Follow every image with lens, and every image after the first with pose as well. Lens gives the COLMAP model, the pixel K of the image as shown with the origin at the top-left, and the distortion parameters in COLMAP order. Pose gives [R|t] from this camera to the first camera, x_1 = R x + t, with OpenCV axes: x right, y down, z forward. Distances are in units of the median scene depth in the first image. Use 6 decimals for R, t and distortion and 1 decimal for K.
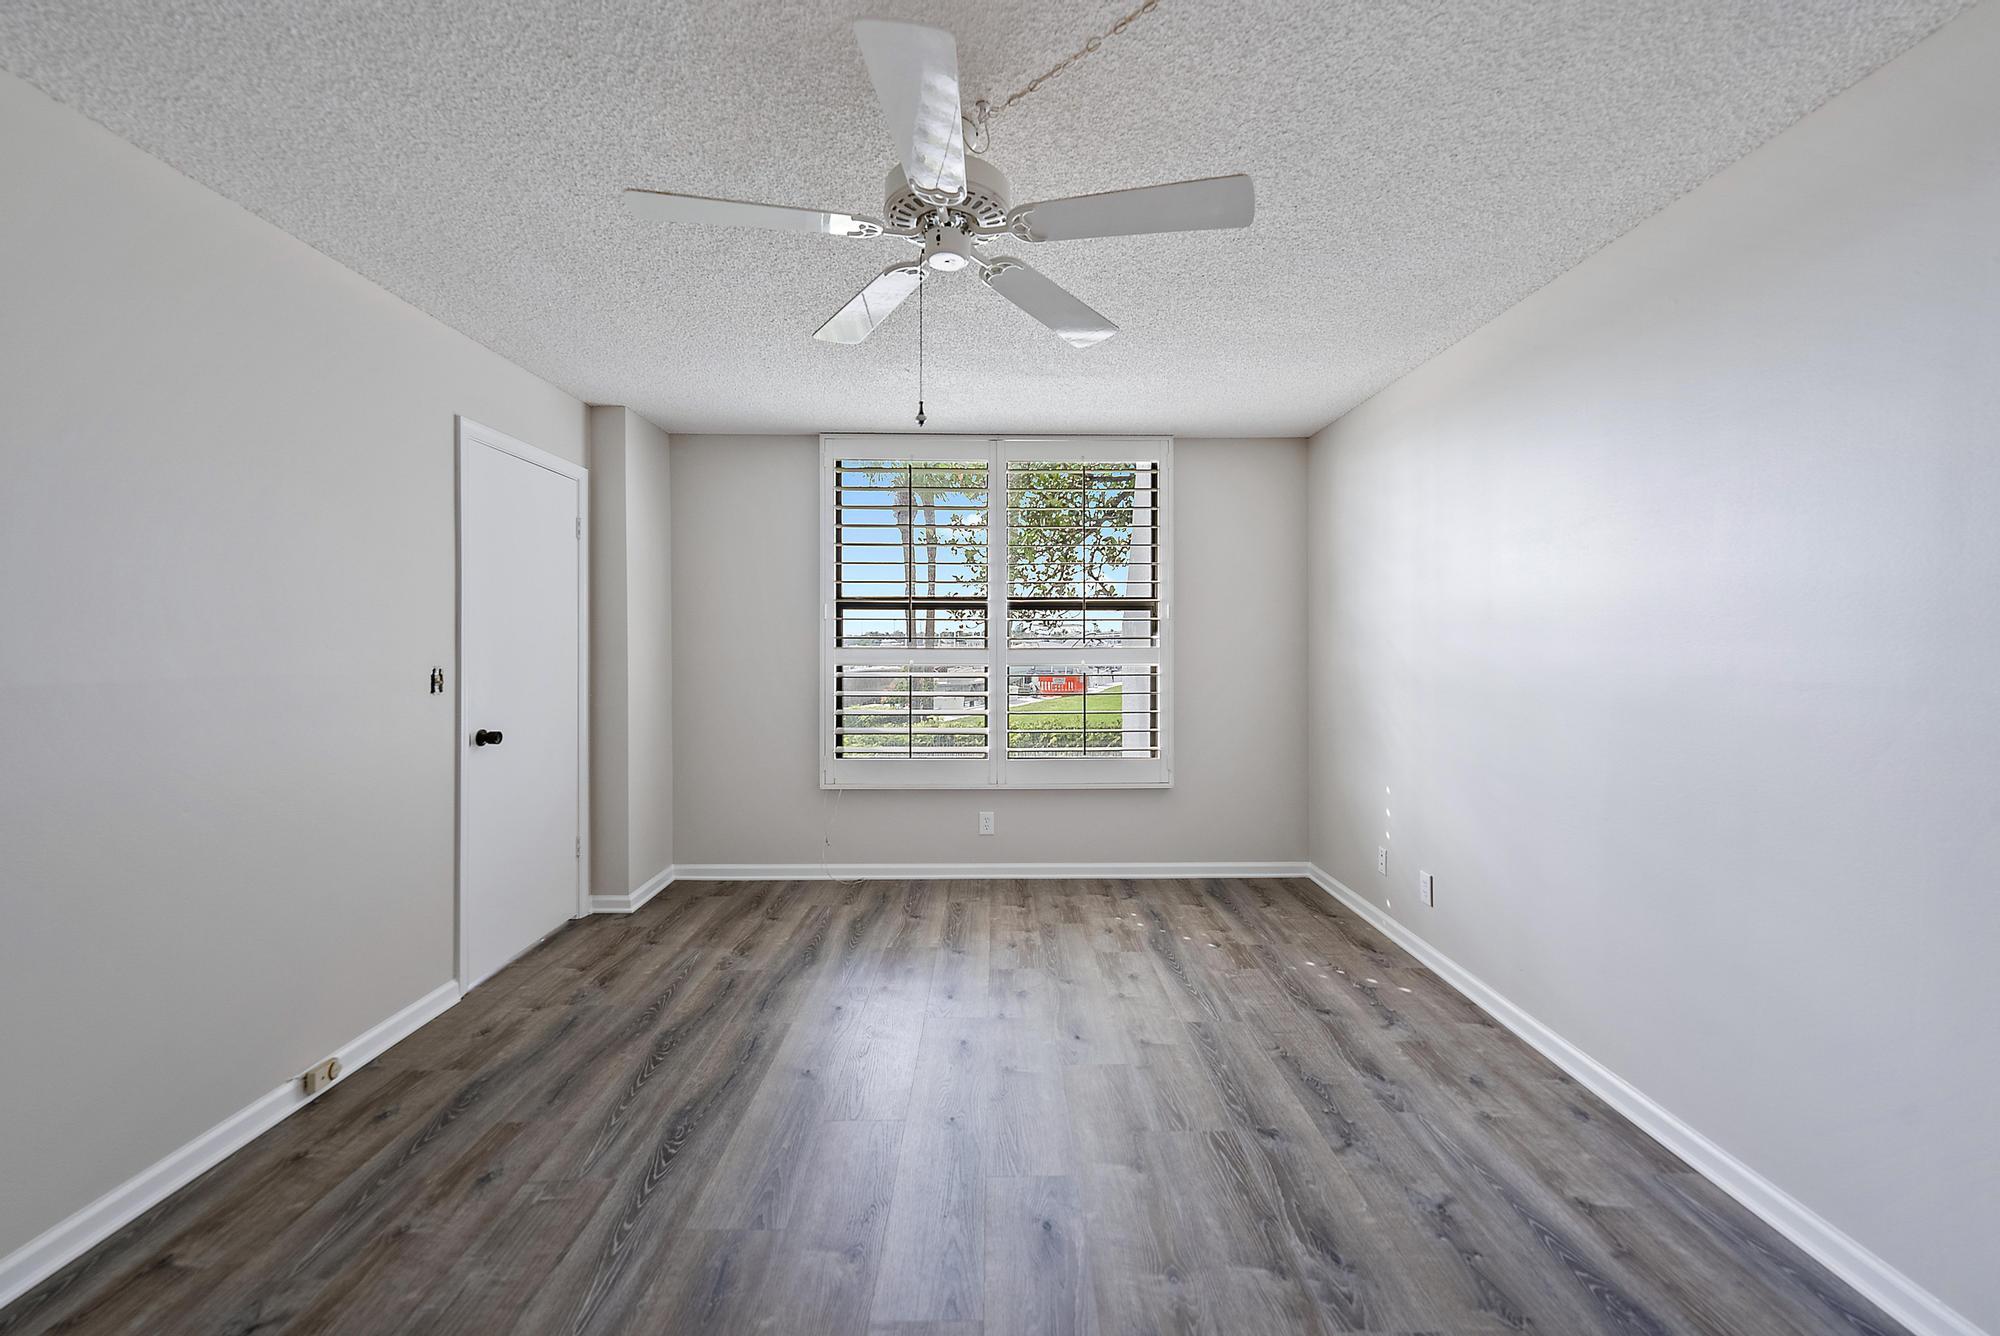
lens RADIAL K [[776.0, 0, 1020.8], [0, 776.0, 663.5], [0, 0, 1]] dist [0.003334, 0.000307]
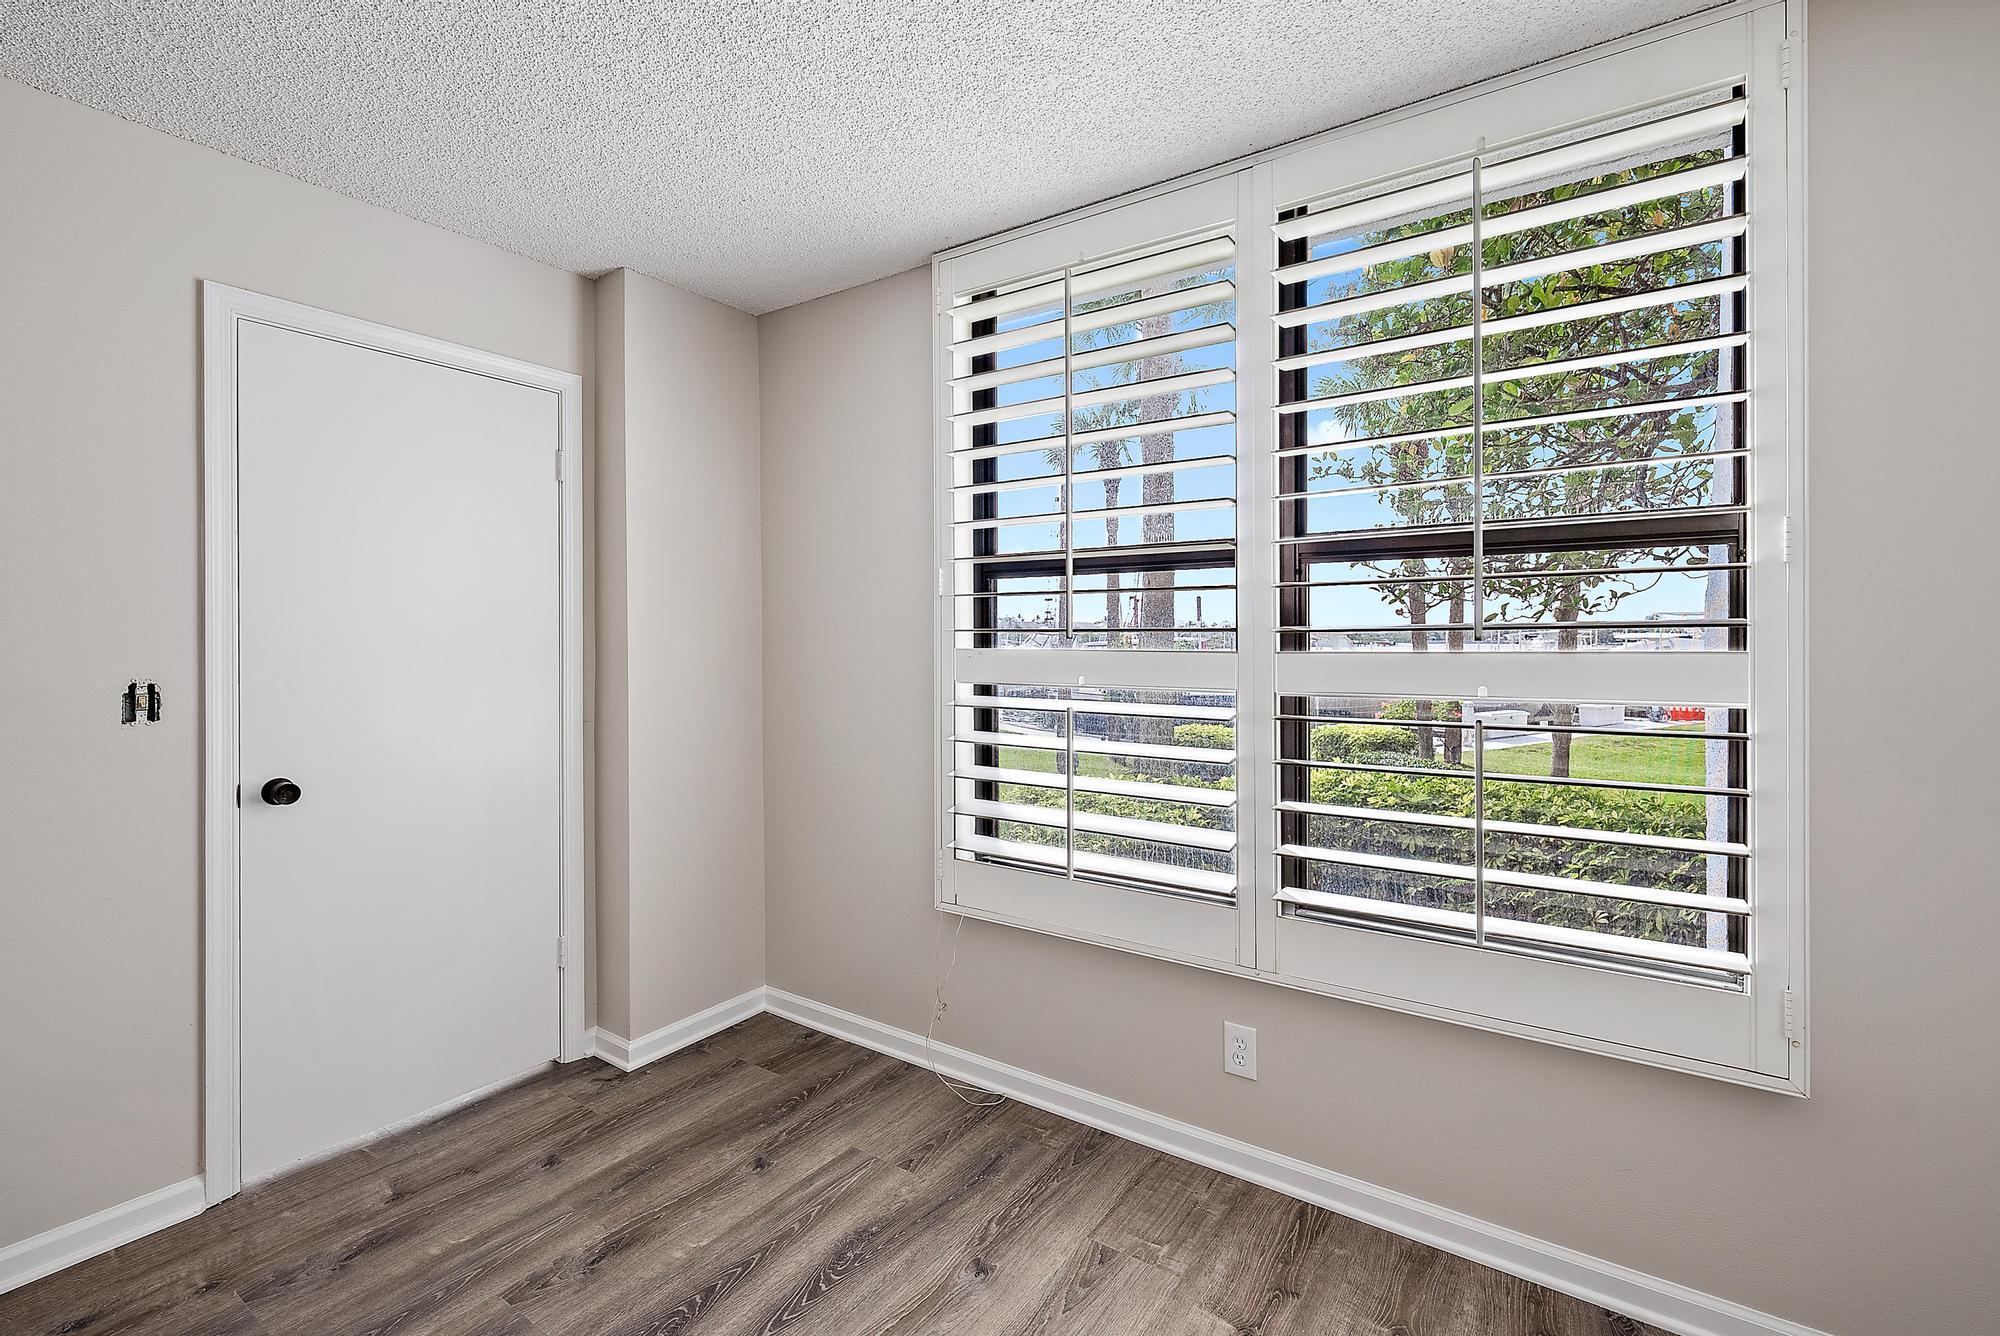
lens RADIAL K [[901.9, 0, 1001.2], [0, 901.9, 647.8], [0, 0, 1]] dist [0.001032, -0.001009]
pose [[0.808468, 0.005330, -0.588516, 0.179306], [-0.013588, 0.999861, -0.009611, -0.018495], [0.588383, 0.015767, 0.808429, 0.623946]]
